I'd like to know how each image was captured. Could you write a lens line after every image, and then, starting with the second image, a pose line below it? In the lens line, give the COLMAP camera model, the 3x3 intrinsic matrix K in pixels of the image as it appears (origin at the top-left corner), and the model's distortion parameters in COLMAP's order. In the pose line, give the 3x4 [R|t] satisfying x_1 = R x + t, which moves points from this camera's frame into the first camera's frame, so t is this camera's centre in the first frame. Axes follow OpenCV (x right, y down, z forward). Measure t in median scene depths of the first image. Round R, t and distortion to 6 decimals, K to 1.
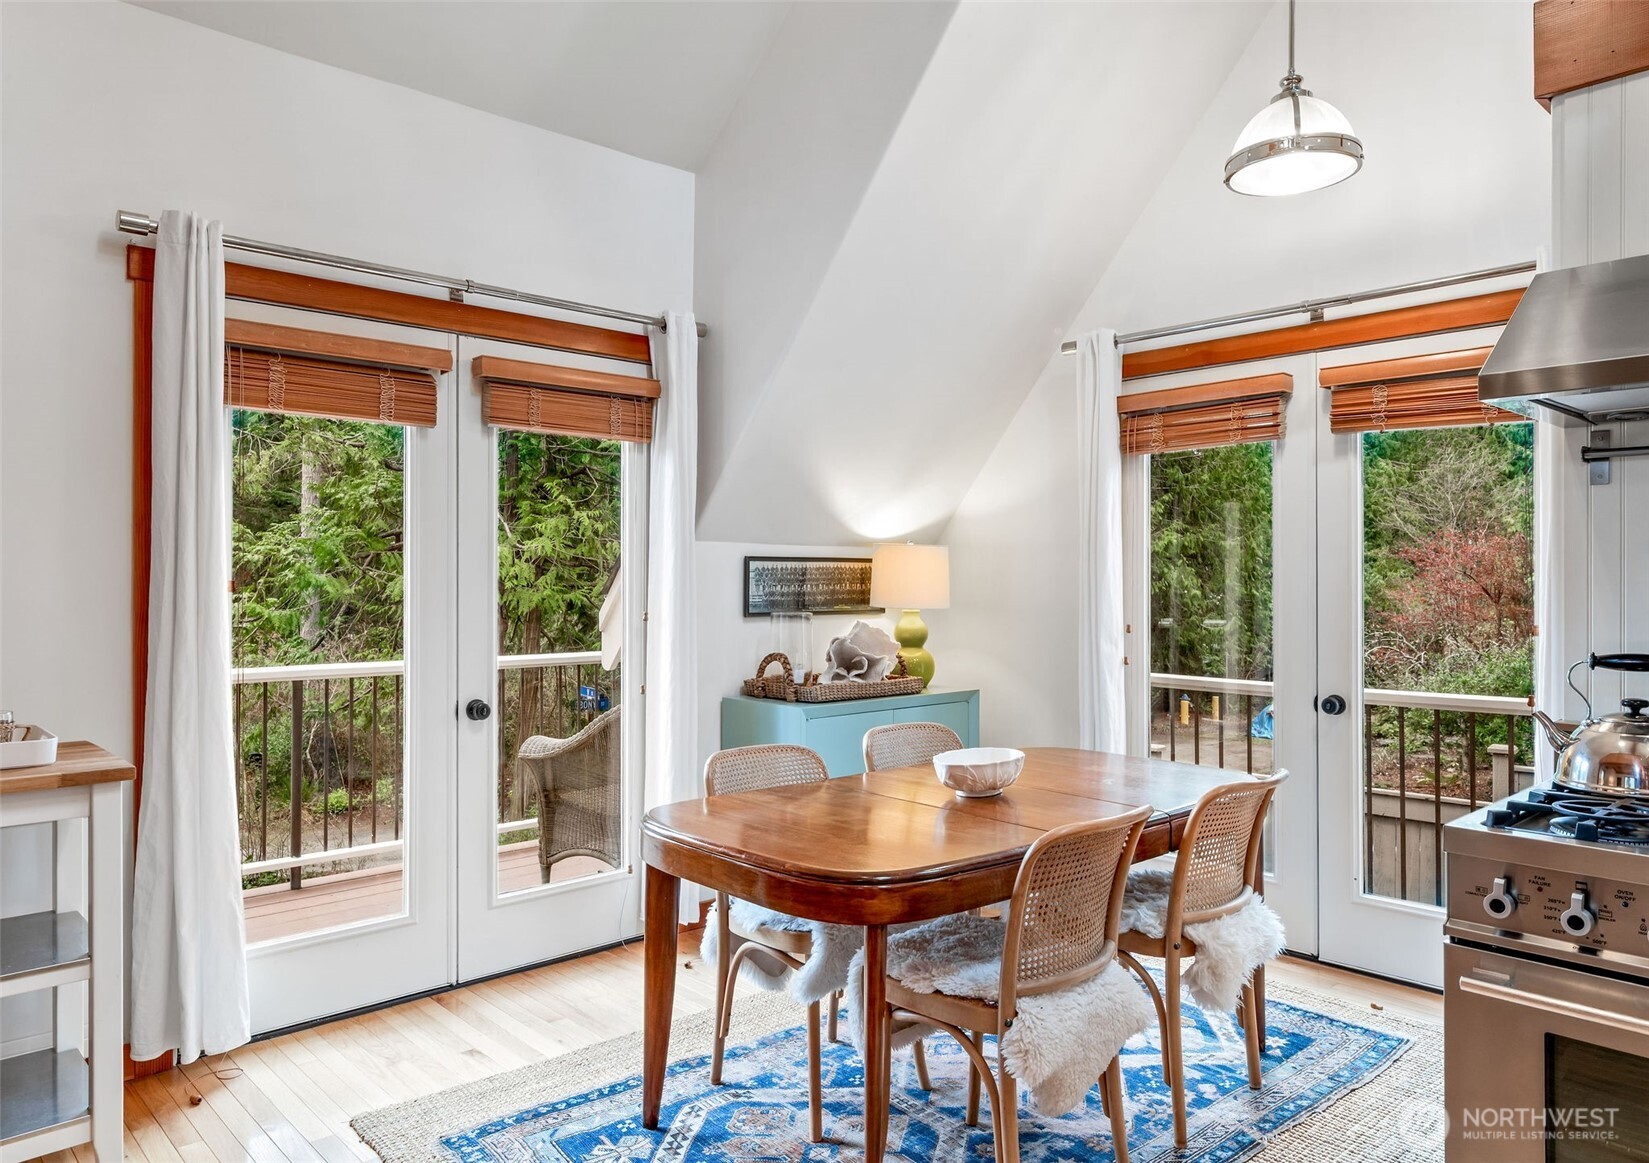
lens RADIAL K [[1120.1, 0, 816.3], [0, 1120.1, 583.9], [0, 0, 1]] dist [-0.008514, 0.004097]
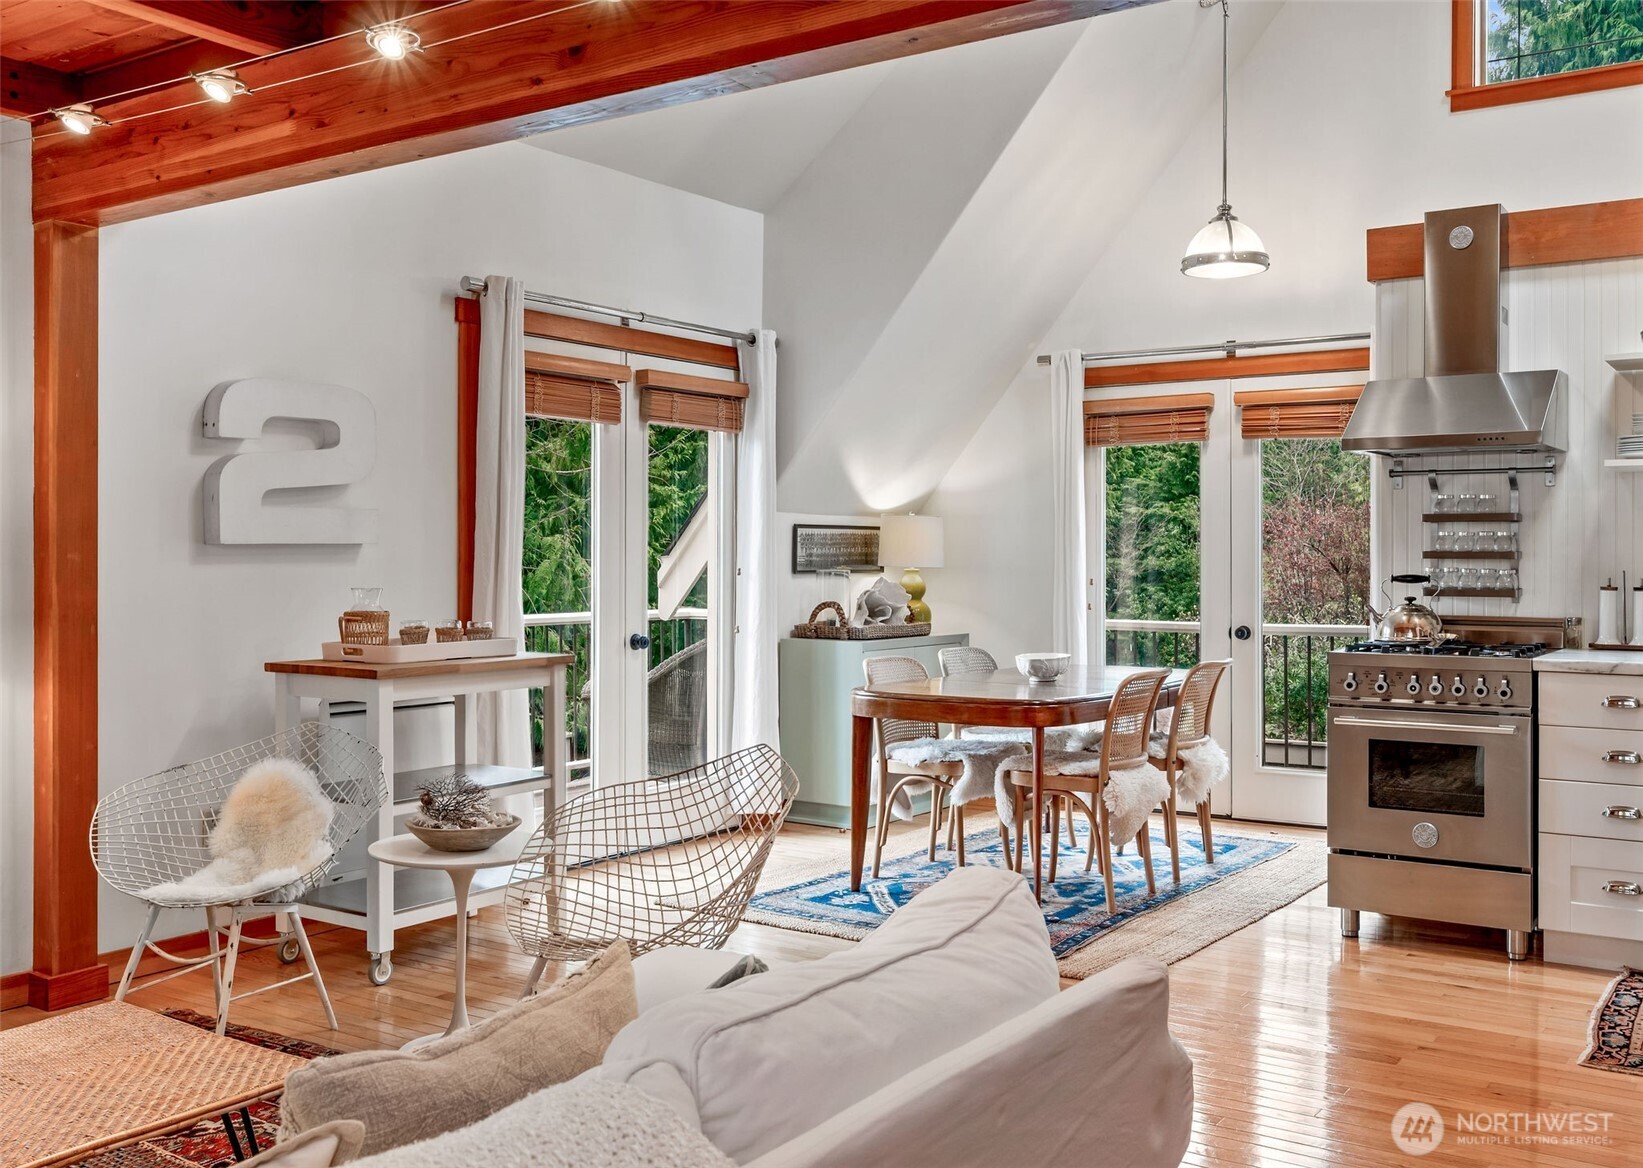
lens RADIAL K [[1533.4, 0, 831.0], [0, 1533.4, 567.4], [0, 0, 1]] dist [-0.021101, 0.000000]
pose [[0.975052, -0.001281, 0.221975, -0.454254], [0.000568, 0.999994, 0.003277, 0.019763], [-0.221978, -0.003069, 0.975047, -0.736246]]
